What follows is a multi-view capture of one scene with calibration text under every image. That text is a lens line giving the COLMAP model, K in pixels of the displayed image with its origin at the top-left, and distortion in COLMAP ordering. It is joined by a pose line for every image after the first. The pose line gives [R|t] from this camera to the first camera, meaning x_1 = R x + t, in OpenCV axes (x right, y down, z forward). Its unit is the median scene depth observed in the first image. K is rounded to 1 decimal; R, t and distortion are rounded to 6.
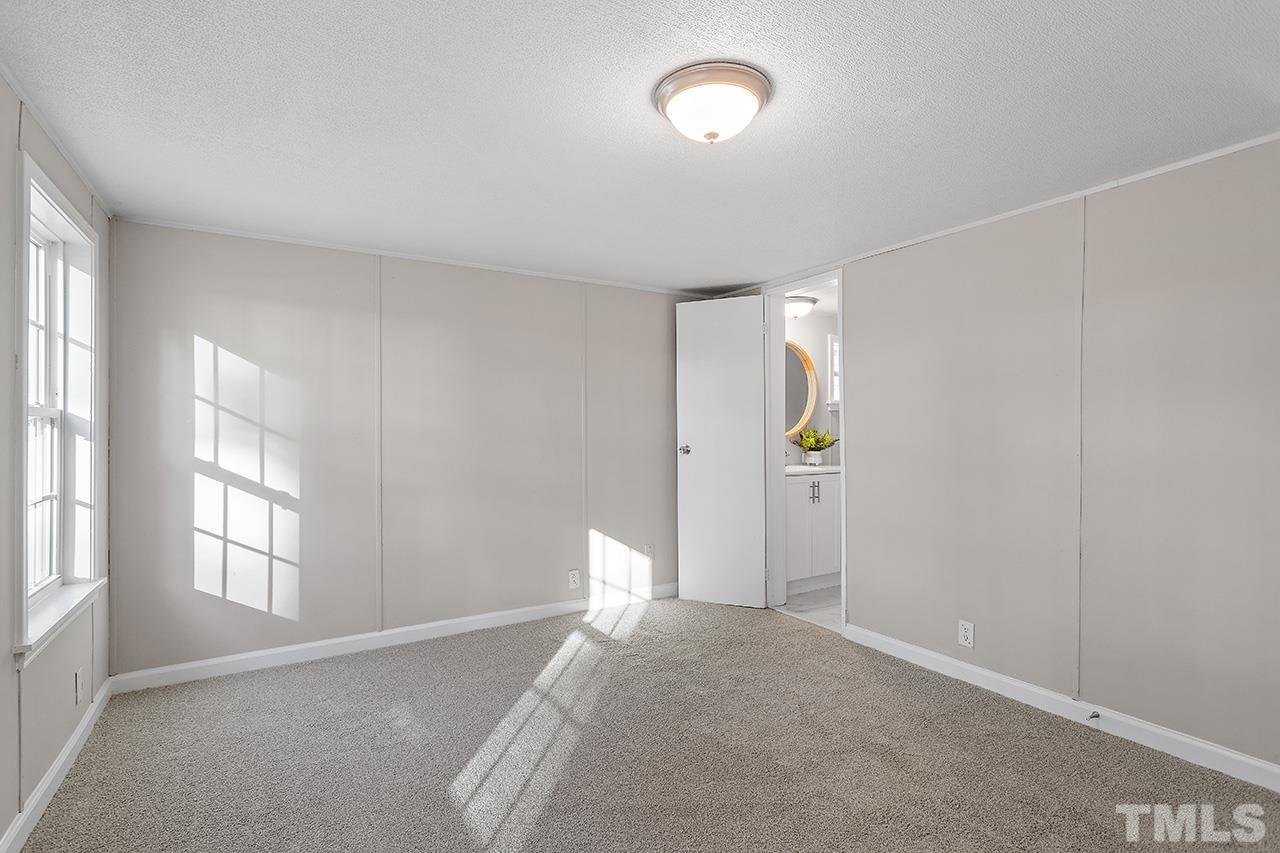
lens RADIAL K [[616.6, 0, 637.7], [0, 616.6, 428.6], [0, 0, 1]] dist [-0.001149, 0.002107]
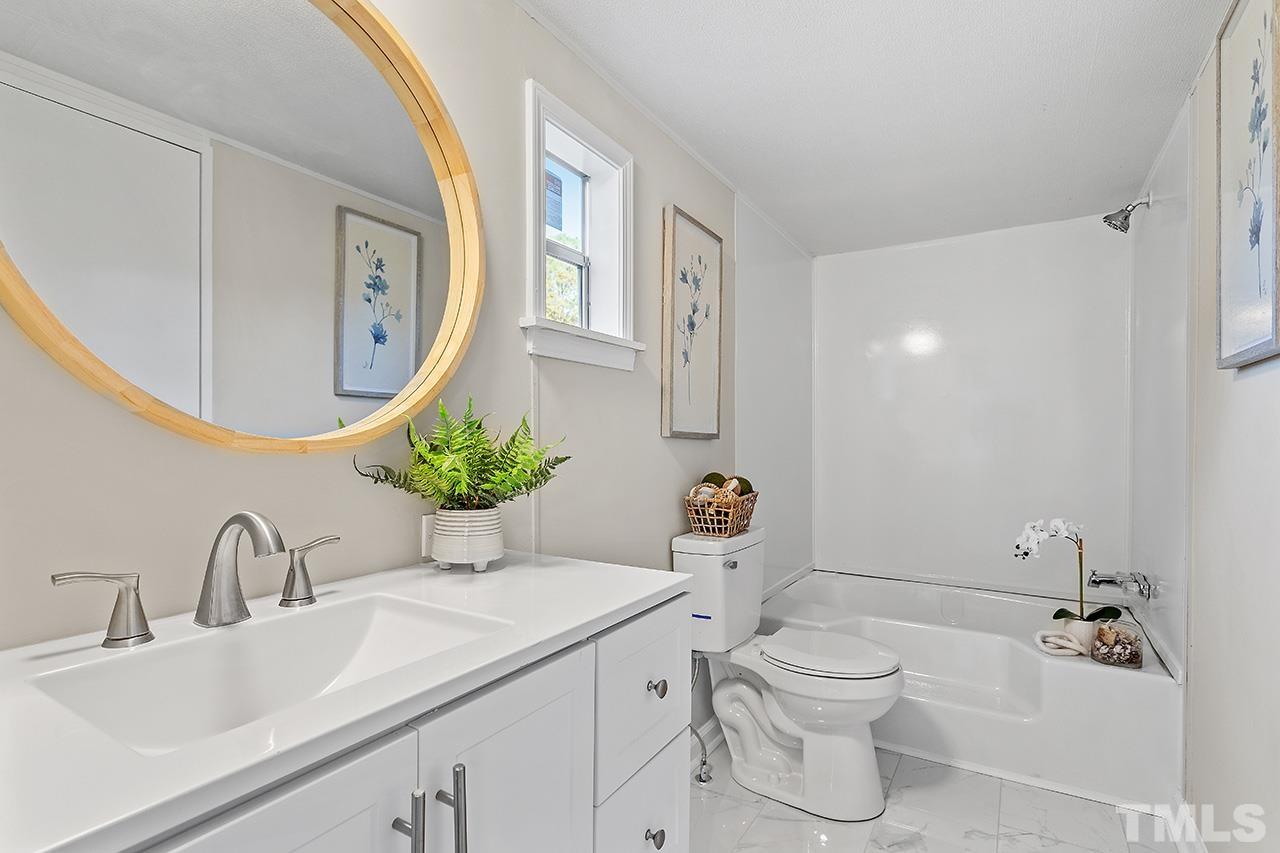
lens RADIAL K [[616.6, 0, 638.3], [0, 616.6, 434.7], [0, 0, 1]] dist [-0.001149, 0.002107]
pose [[0.887607, 0.000177, 0.460602, 0.266218], [-0.000338, 1.000000, 0.000268, 0.009644], [-0.460602, -0.000393, 0.887607, 0.860681]]
